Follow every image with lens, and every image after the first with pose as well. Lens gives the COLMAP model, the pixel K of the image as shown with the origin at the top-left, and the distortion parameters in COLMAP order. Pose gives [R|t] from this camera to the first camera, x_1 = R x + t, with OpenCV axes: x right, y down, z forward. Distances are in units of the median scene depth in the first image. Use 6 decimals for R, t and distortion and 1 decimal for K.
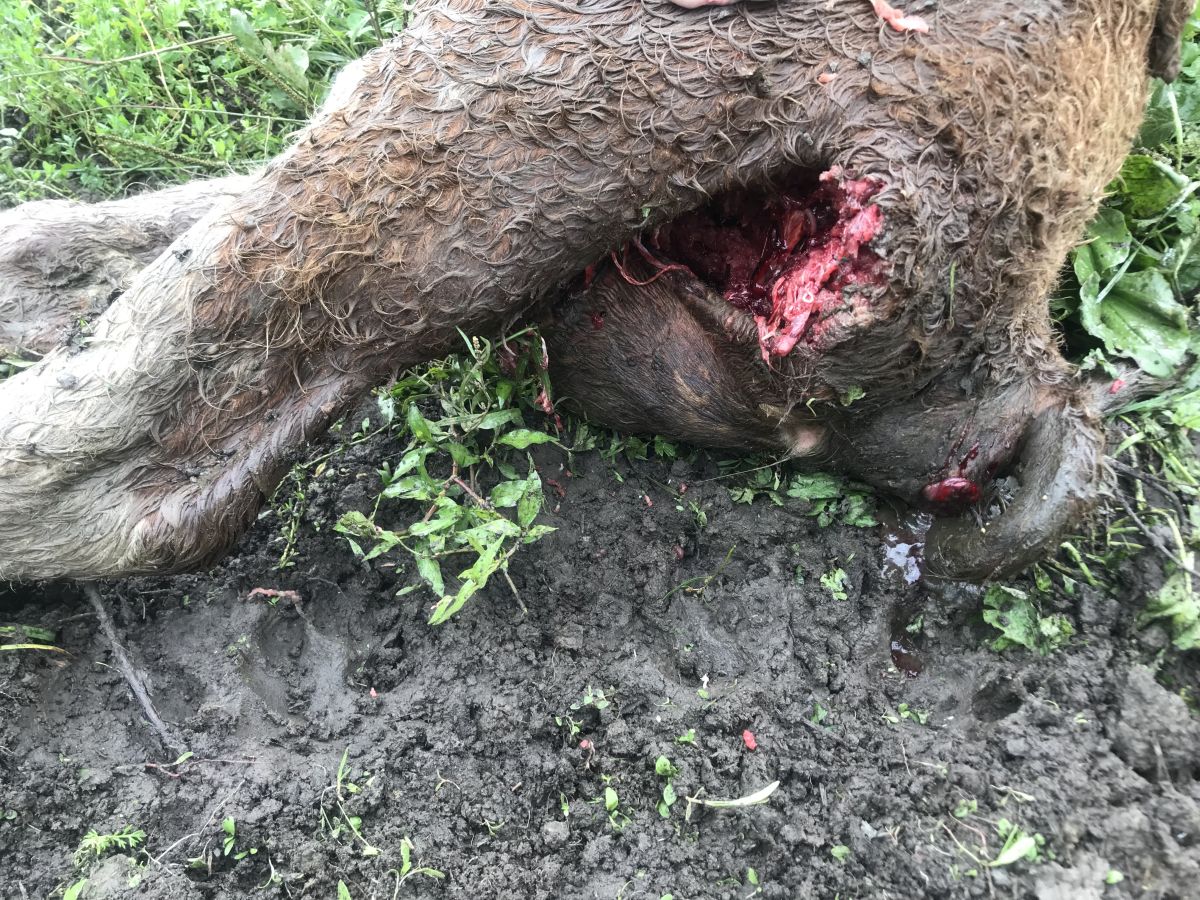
lens RADIAL K [[974.5, 0, 596.1], [0, 974.5, 458.4], [0, 0, 1]] dist [0.017833, -0.025613]
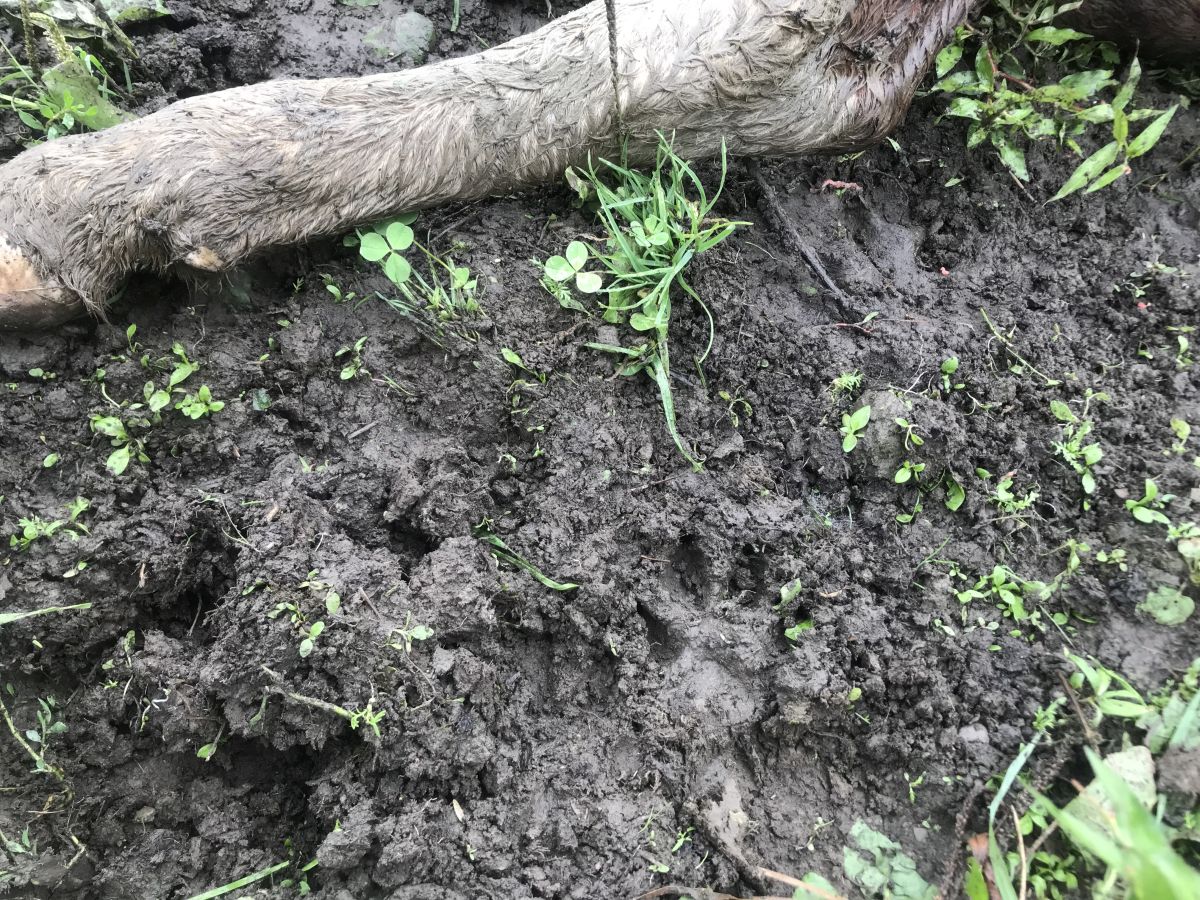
lens RADIAL K [[974.5, 0, 593.1], [0, 974.5, 444.3], [0, 0, 1]] dist [0.017833, -0.025613]
pose [[0.987999, -0.045285, 0.147669, -0.885492], [0.000525, 0.957034, 0.289974, 0.113957], [-0.154456, -0.286417, 0.945573, -0.067730]]
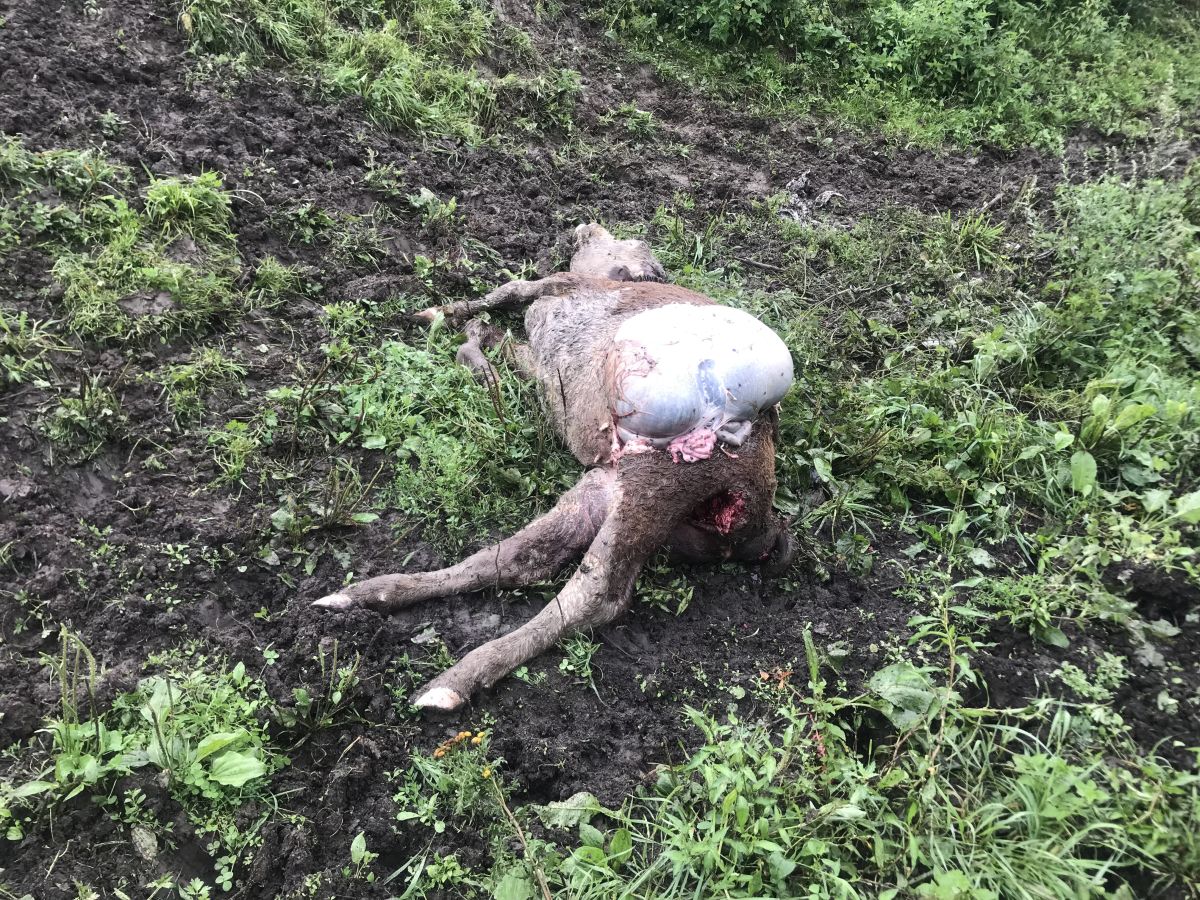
lens RADIAL K [[974.5, 0, 596.9], [0, 974.5, 443.7], [0, 0, 1]] dist [0.017833, -0.025613]
pose [[0.898608, -0.187814, 0.396522, -2.002976], [0.255165, 0.958904, -0.124073, -0.105013], [-0.356924, 0.212671, 0.909602, -2.841303]]
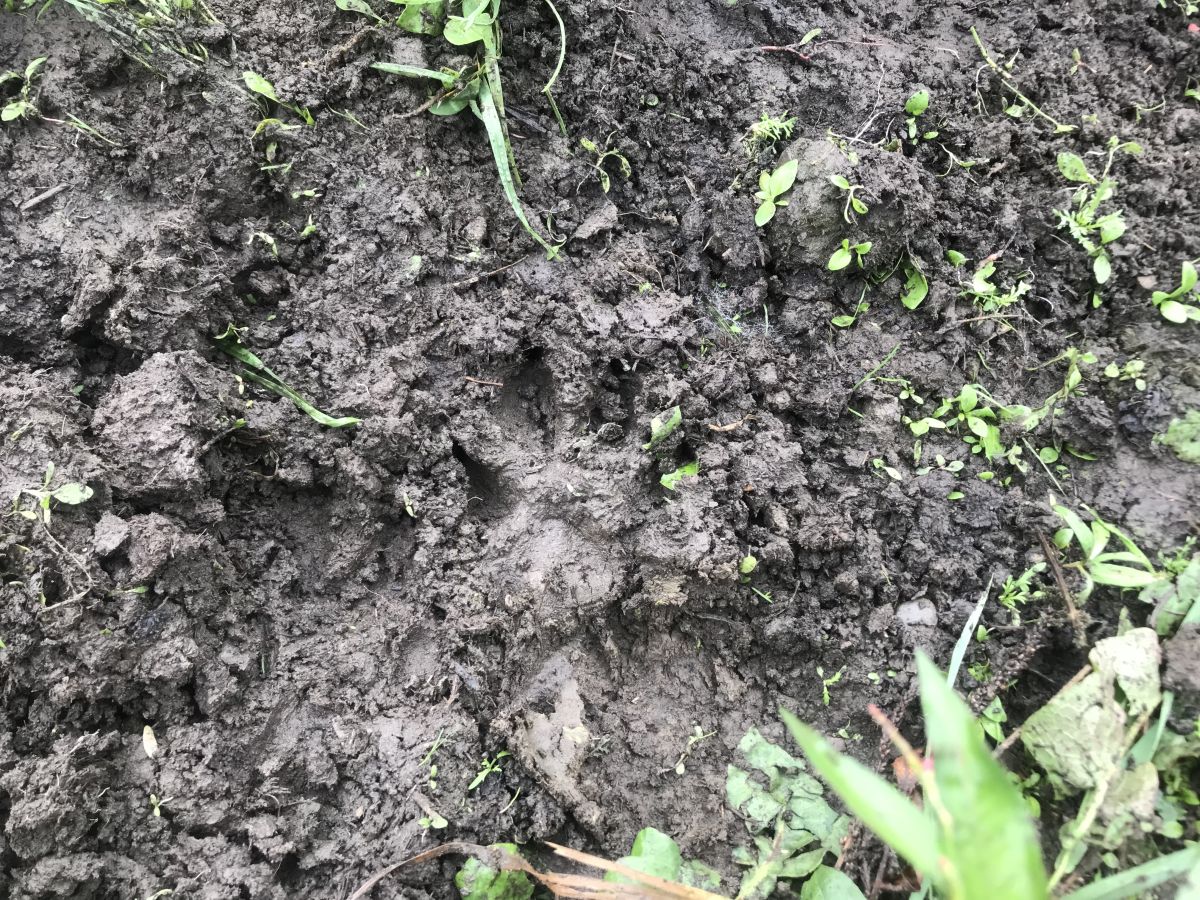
lens RADIAL K [[974.5, 0, 600.0], [0, 974.5, 450.9], [0, 0, 1]] dist [0.017833, -0.025613]
pose [[0.988198, -0.082090, 0.129330, -0.700286], [0.013956, 0.889022, 0.457652, 0.231743], [-0.152546, -0.450446, 0.879675, 0.160754]]
